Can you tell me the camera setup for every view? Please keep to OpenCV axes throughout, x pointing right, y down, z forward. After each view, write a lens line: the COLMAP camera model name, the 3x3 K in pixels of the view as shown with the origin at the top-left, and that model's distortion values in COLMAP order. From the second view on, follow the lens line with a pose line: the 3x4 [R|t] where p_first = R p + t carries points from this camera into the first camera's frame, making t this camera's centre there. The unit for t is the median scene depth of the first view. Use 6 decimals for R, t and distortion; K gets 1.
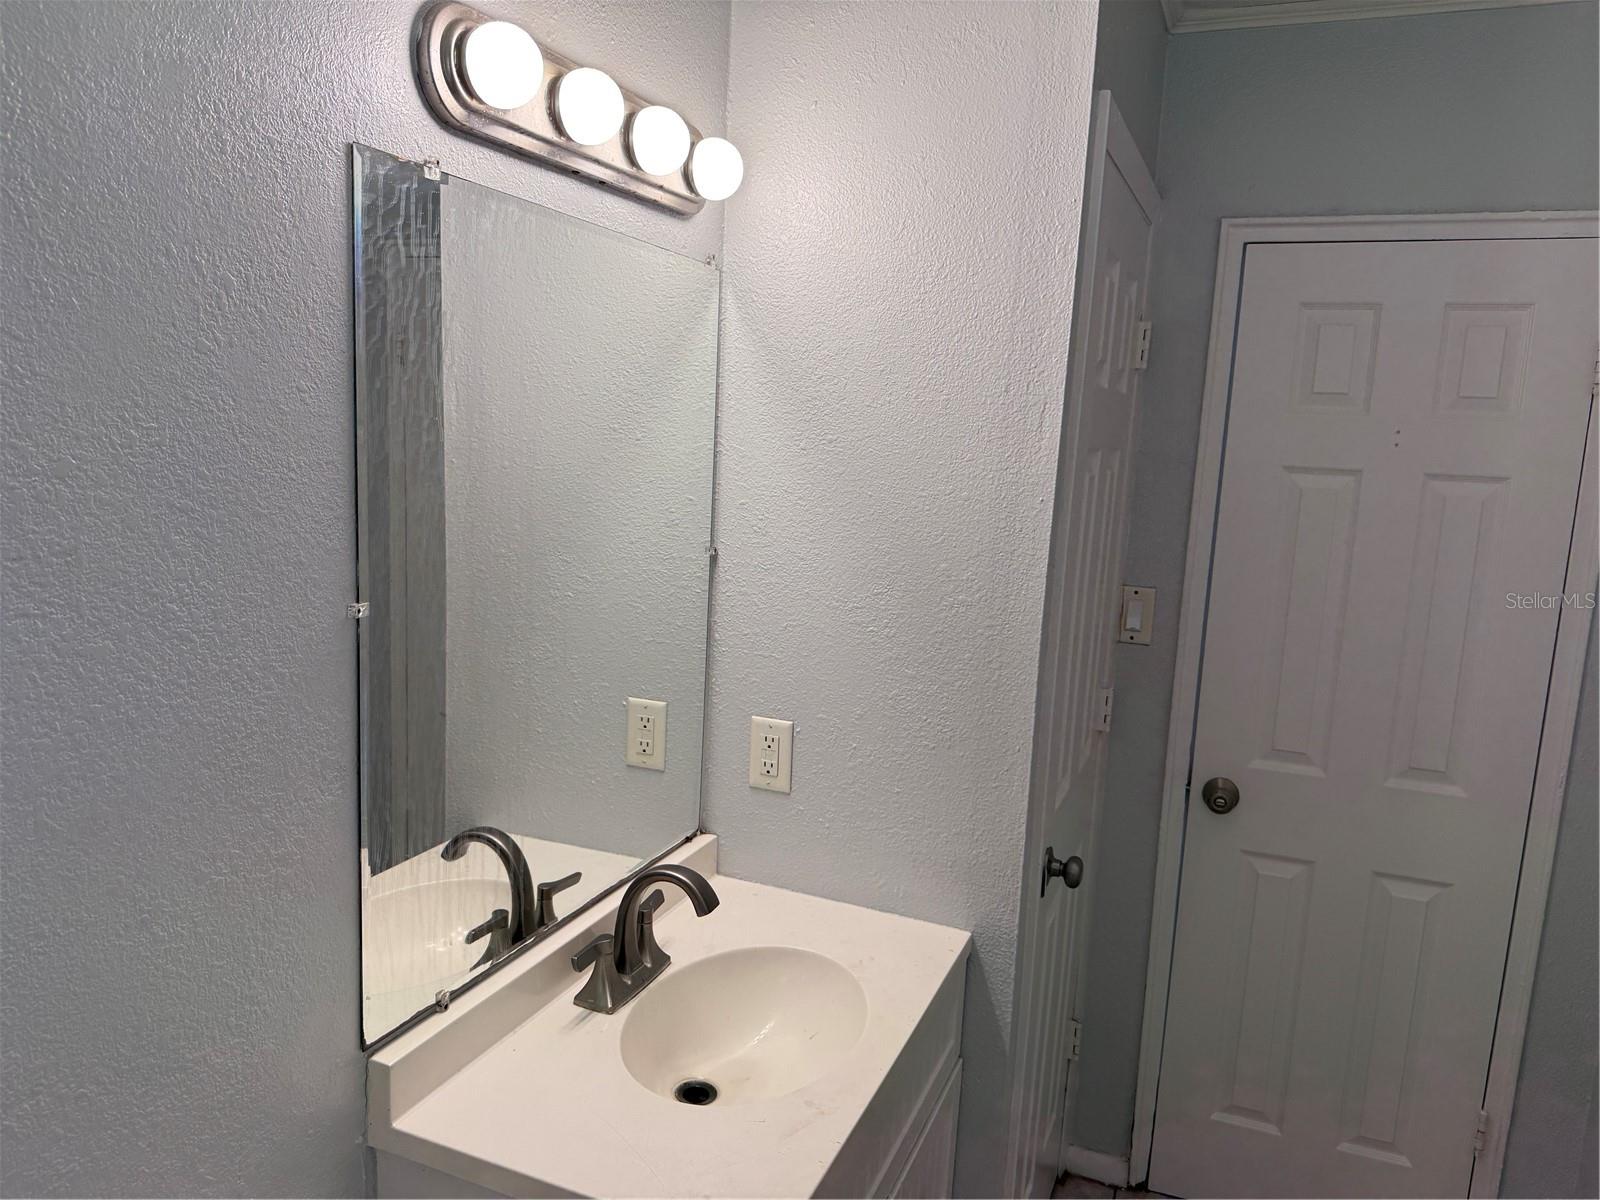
lens RADIAL K [[1129.8, 0, 800.6], [0, 1129.8, 609.0], [0, 0, 1]] dist [-0.000282, -0.020367]
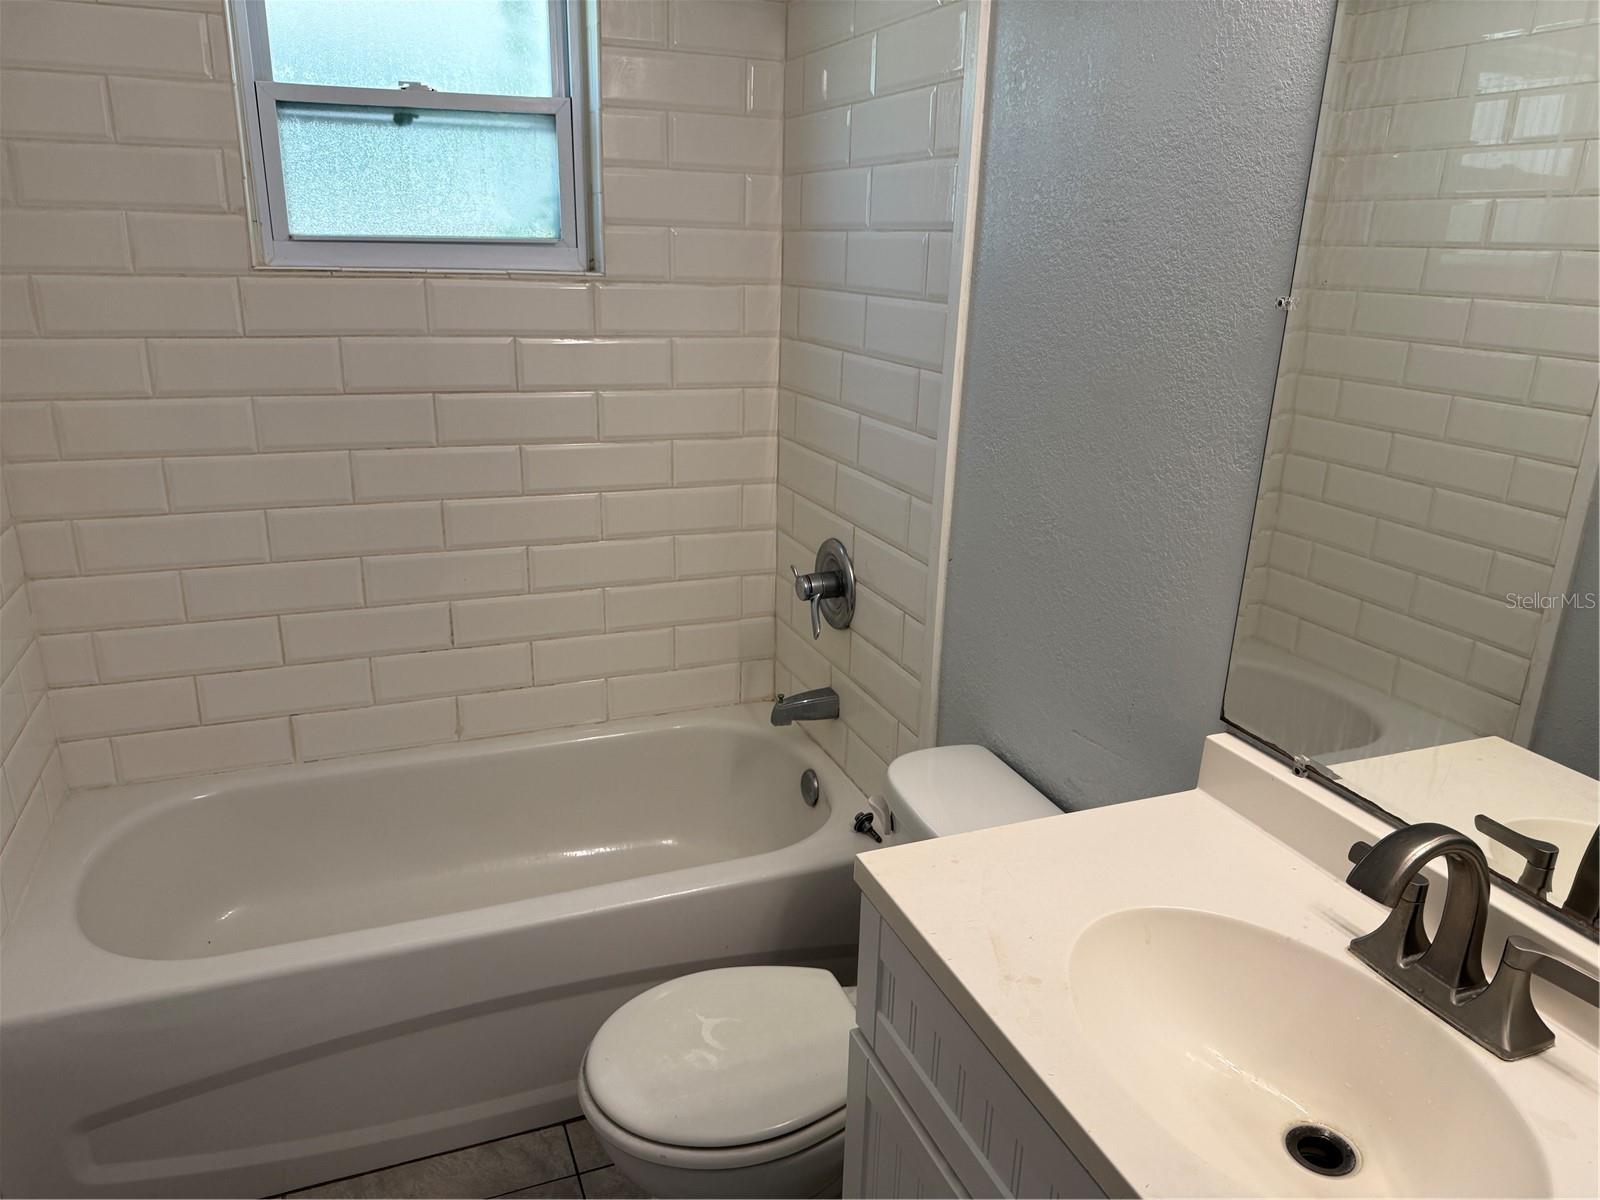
lens RADIAL K [[1129.8, 0, 798.4], [0, 1129.8, 600.2], [0, 0, 1]] dist [-0.000282, -0.020367]
pose [[-0.715952, 0.162550, -0.678963, 0.504705], [-0.161681, 0.907475, 0.387747, -0.060129], [0.679170, 0.387384, -0.623427, 1.066020]]
